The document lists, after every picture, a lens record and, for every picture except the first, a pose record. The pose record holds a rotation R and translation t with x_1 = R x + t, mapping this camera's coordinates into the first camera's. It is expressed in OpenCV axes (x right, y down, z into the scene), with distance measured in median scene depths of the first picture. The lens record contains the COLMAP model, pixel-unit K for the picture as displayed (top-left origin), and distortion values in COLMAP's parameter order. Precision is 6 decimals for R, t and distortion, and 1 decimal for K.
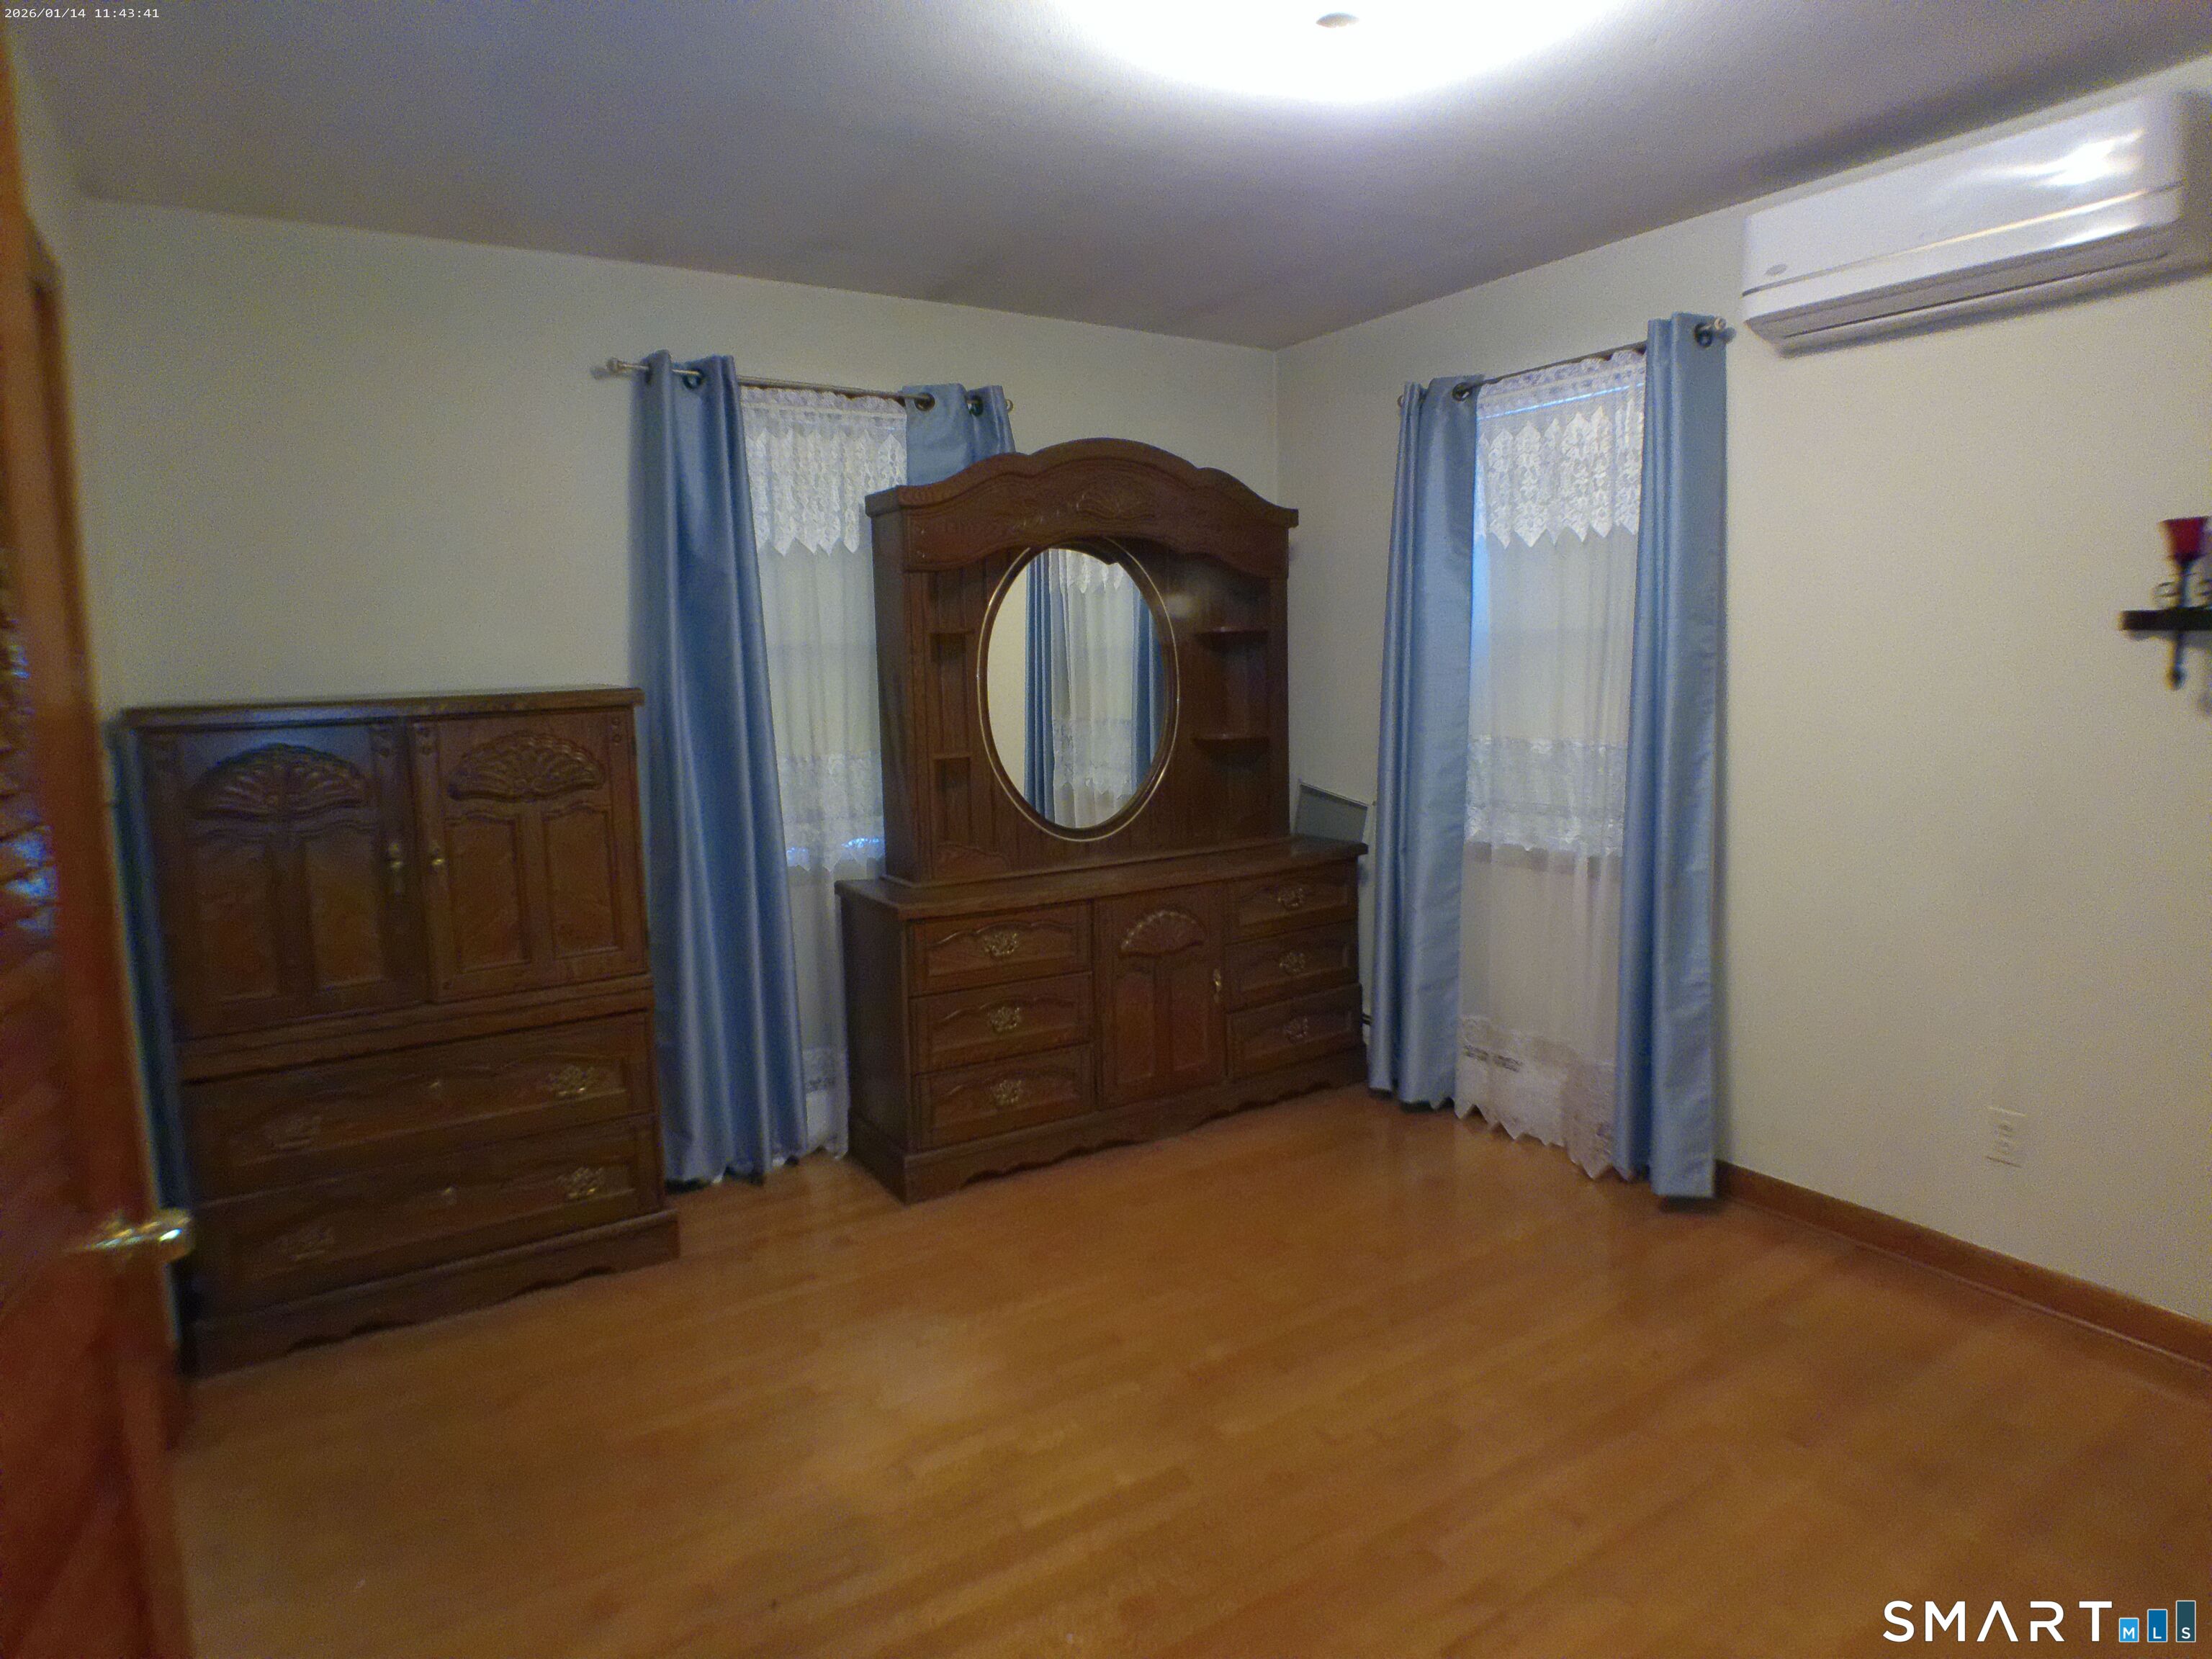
lens RADIAL K [[1305.6, 0, 1110.4], [0, 1305.6, 822.2], [0, 0, 1]] dist [-0.001876, -0.044209]
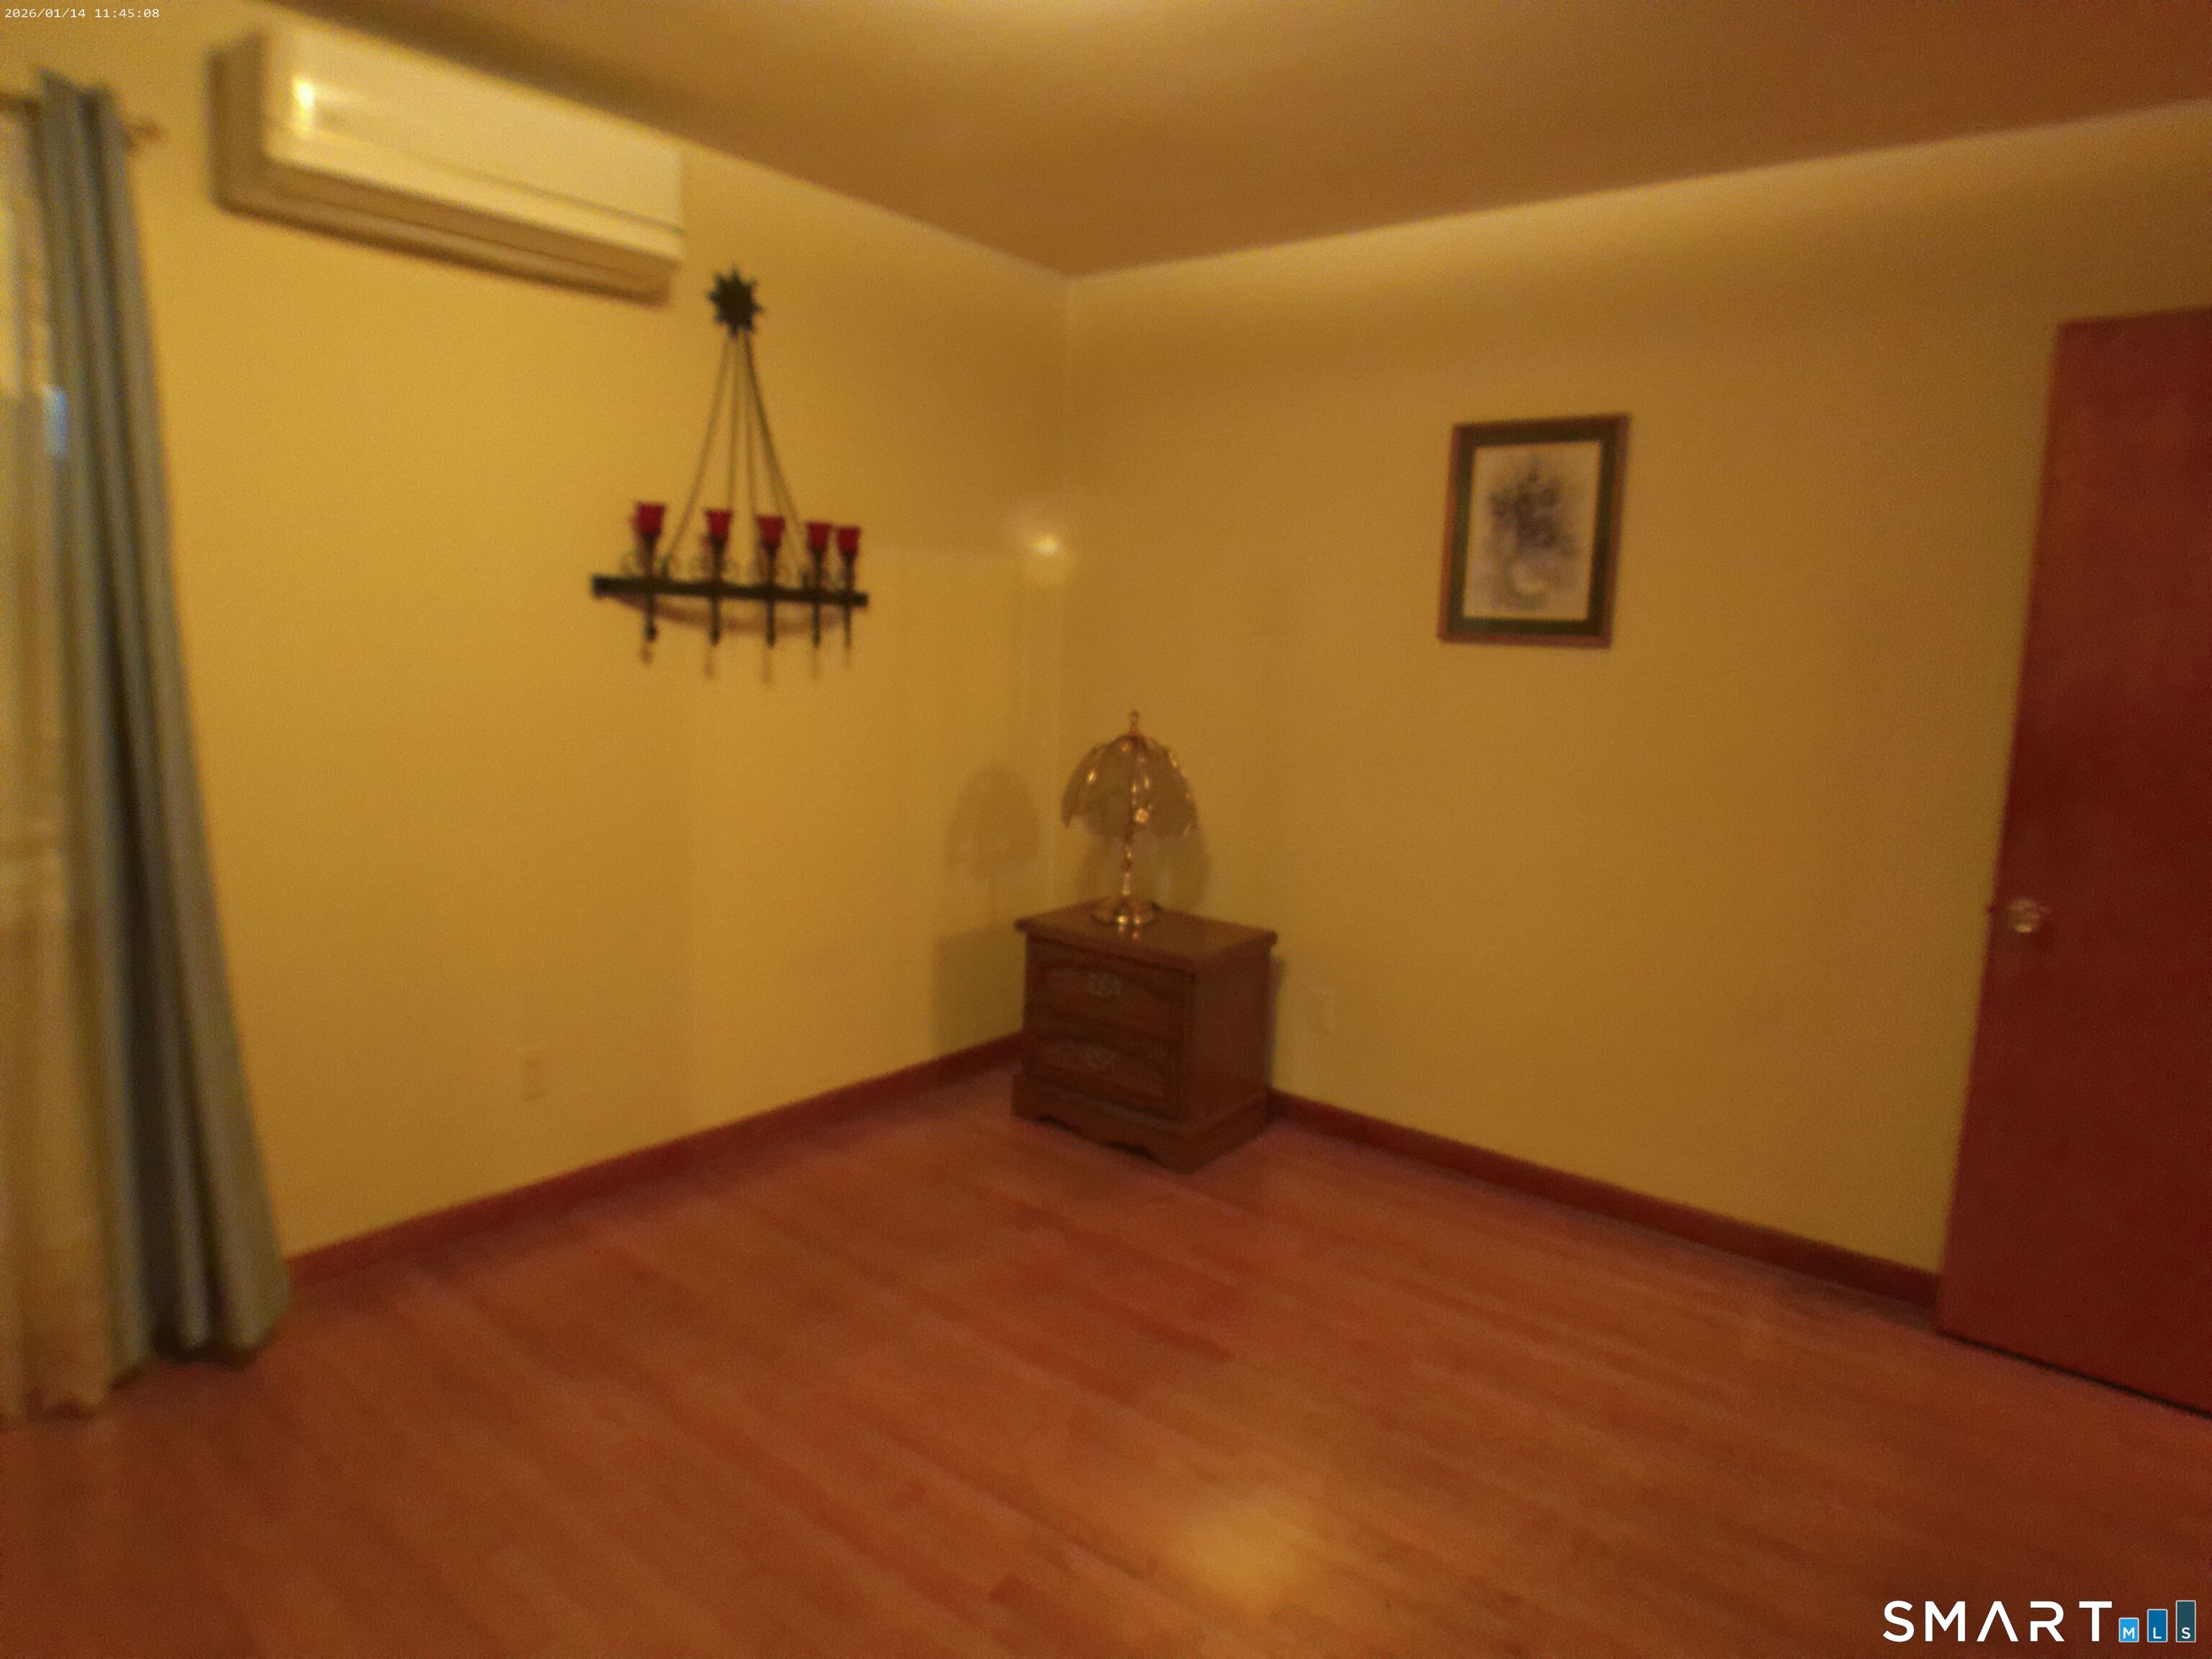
lens RADIAL K [[1305.6, 0, 1110.4], [0, 1305.6, 822.2], [0, 0, 1]] dist [-0.001876, -0.044209]
pose [[-0.287080, -0.118942, 0.950494, -0.227843], [0.101616, 0.982881, 0.153686, -0.038609], [-0.952502, 0.140705, -0.270079, 0.430920]]
